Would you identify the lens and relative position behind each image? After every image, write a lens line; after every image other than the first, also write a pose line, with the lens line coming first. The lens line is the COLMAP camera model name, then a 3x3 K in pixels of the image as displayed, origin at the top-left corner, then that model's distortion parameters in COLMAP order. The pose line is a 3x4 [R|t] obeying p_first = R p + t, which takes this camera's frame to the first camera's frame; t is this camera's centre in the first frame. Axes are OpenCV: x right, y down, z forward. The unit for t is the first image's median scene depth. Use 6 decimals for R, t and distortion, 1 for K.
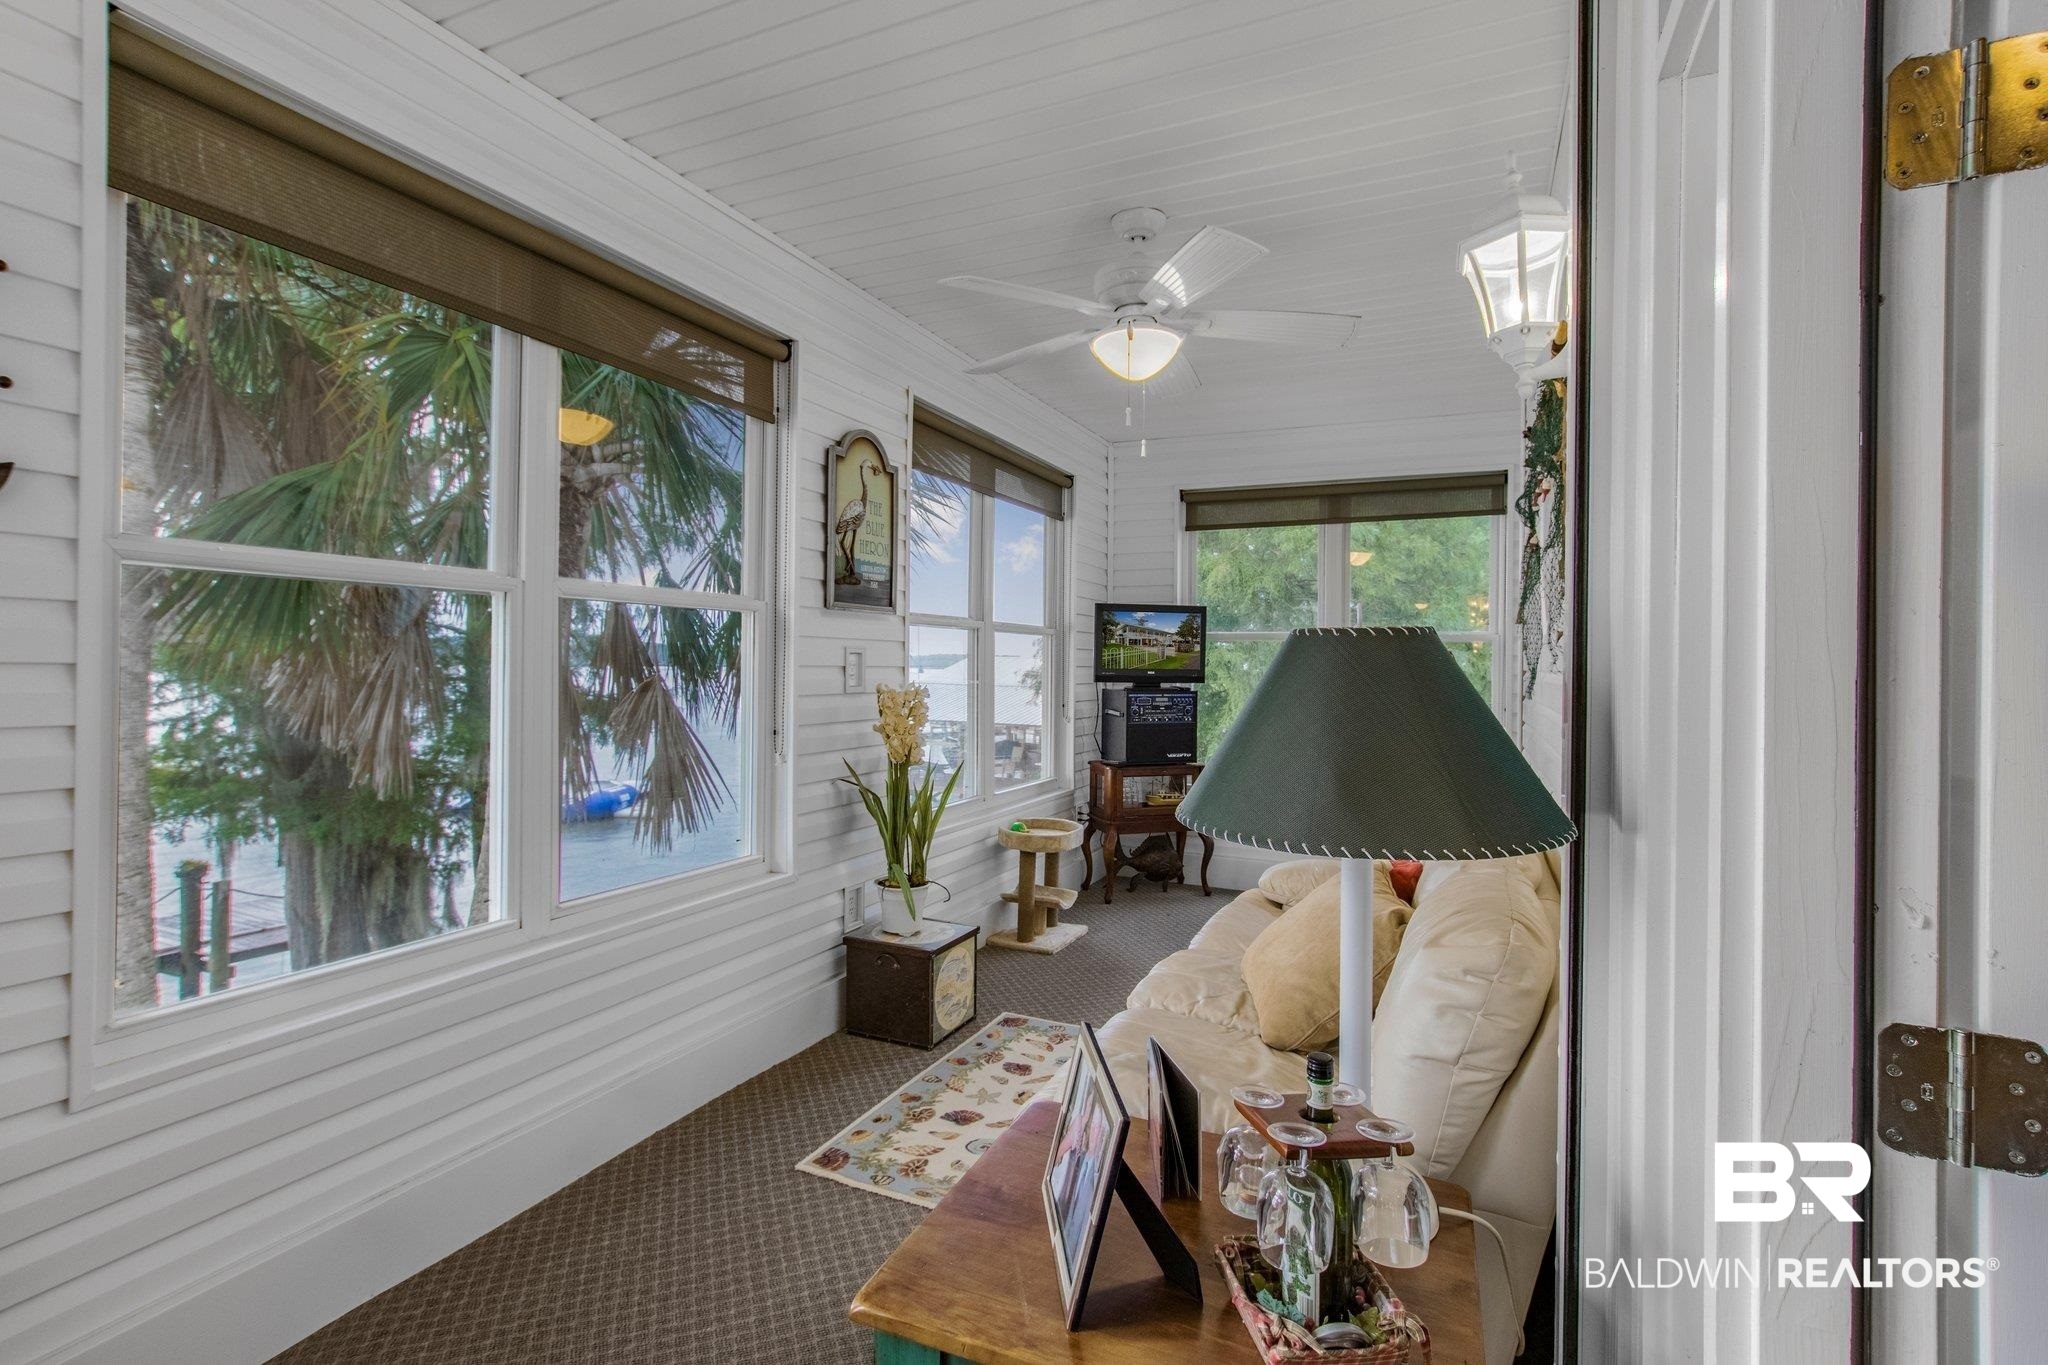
lens RADIAL K [[968.1, 0, 1021.3], [0, 968.1, 673.6], [0, 0, 1]] dist [-0.014737, 0.001917]
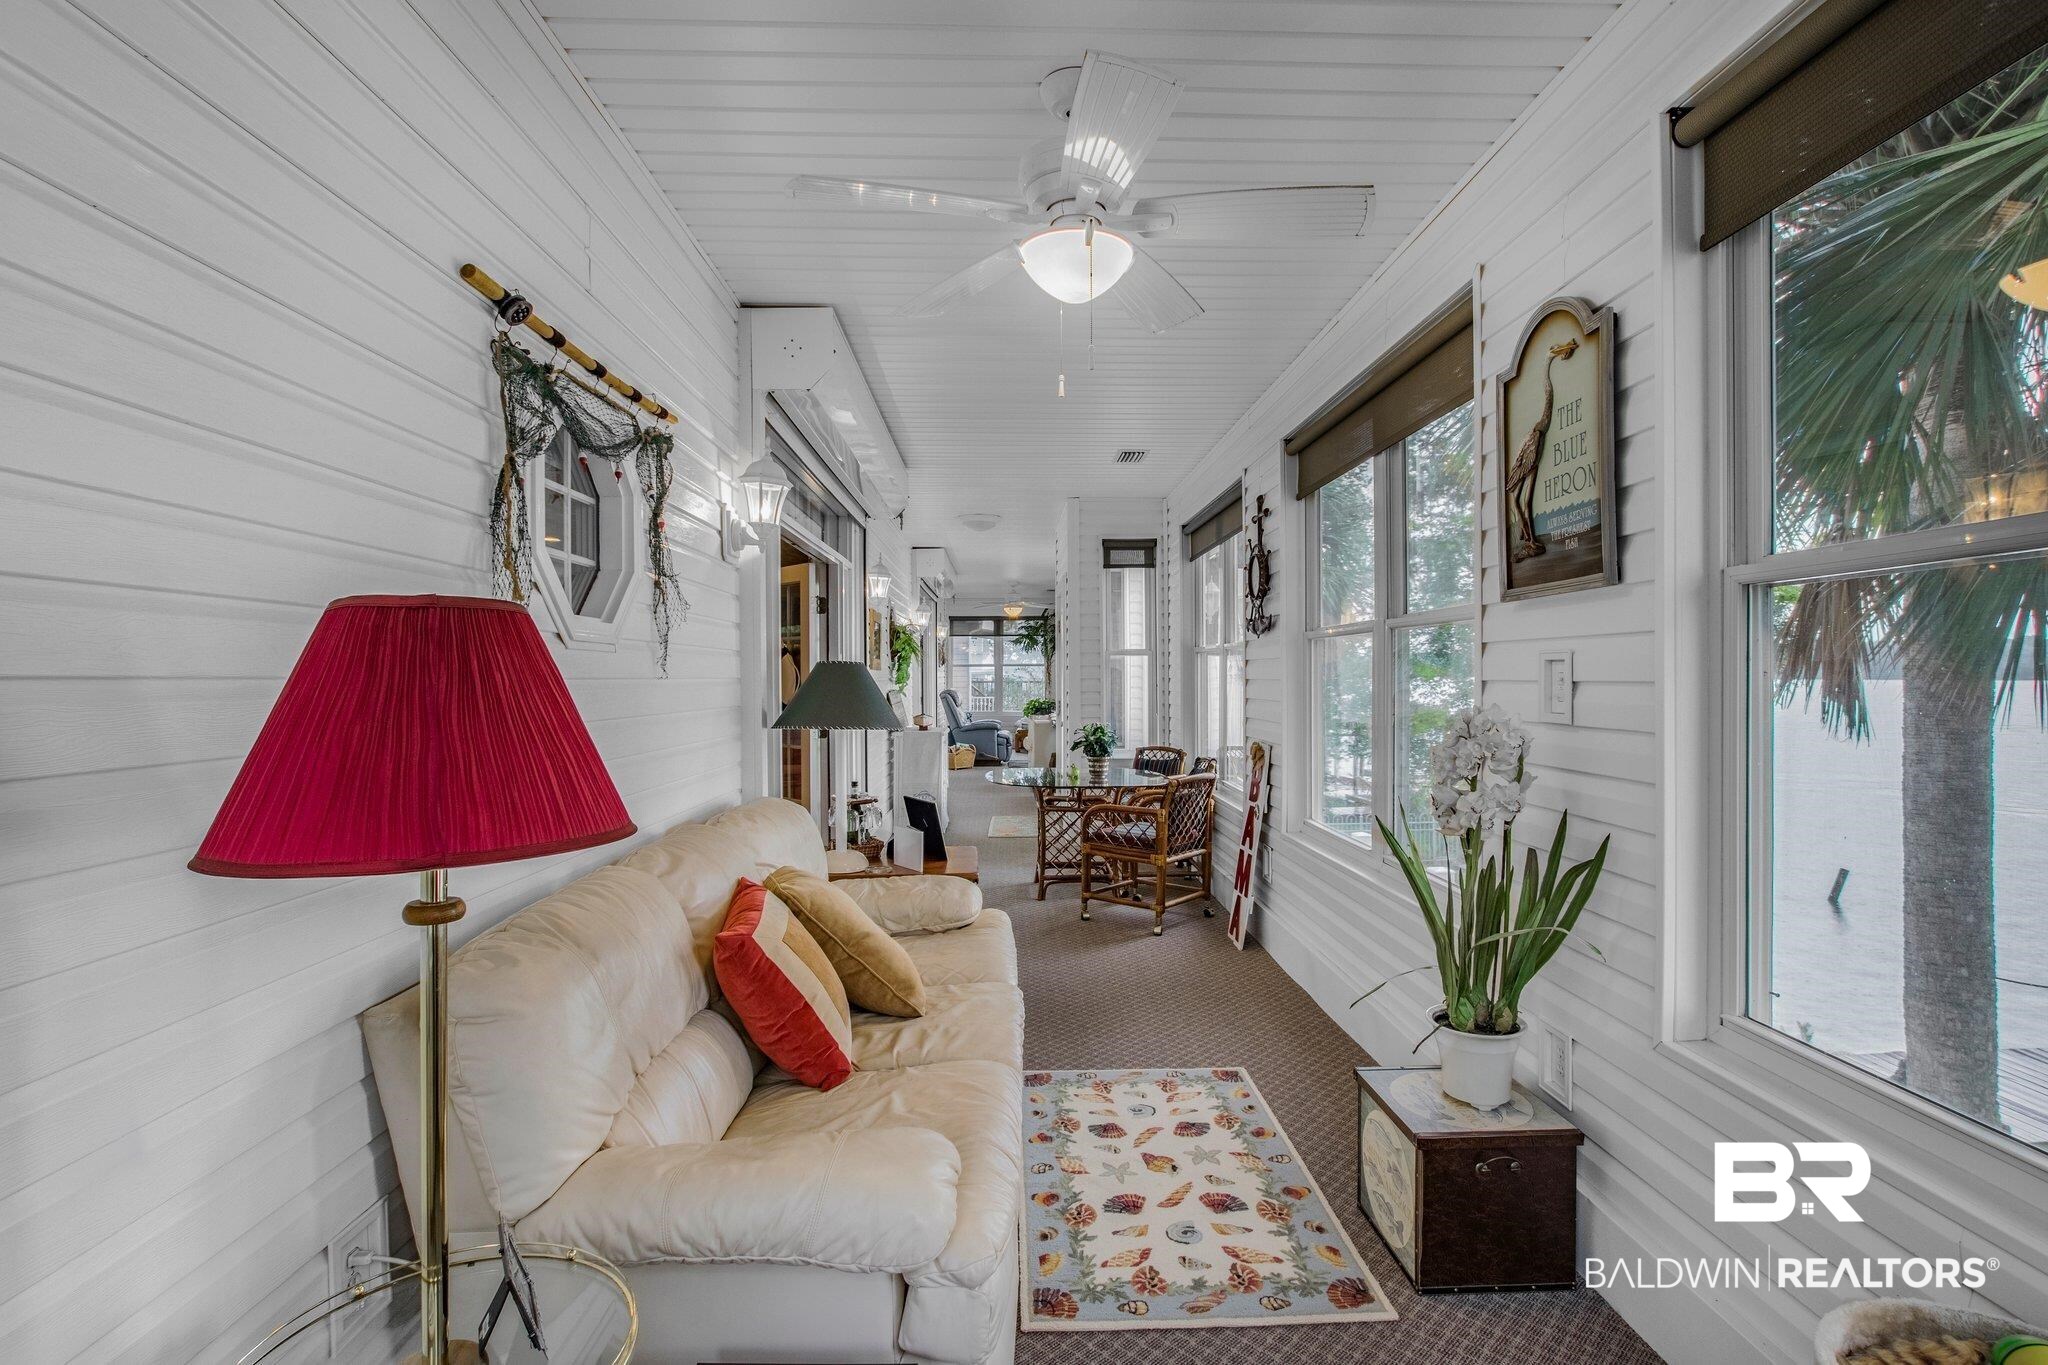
lens RADIAL K [[968.1, 0, 1023.8], [0, 968.1, 675.0], [0, 0, 1]] dist [-0.014737, 0.001917]
pose [[-0.896928, -0.003728, -0.442160, 0.411300], [-0.007551, 0.999948, 0.006887, -0.012331], [0.442111, 0.009515, -0.896910, 1.387900]]
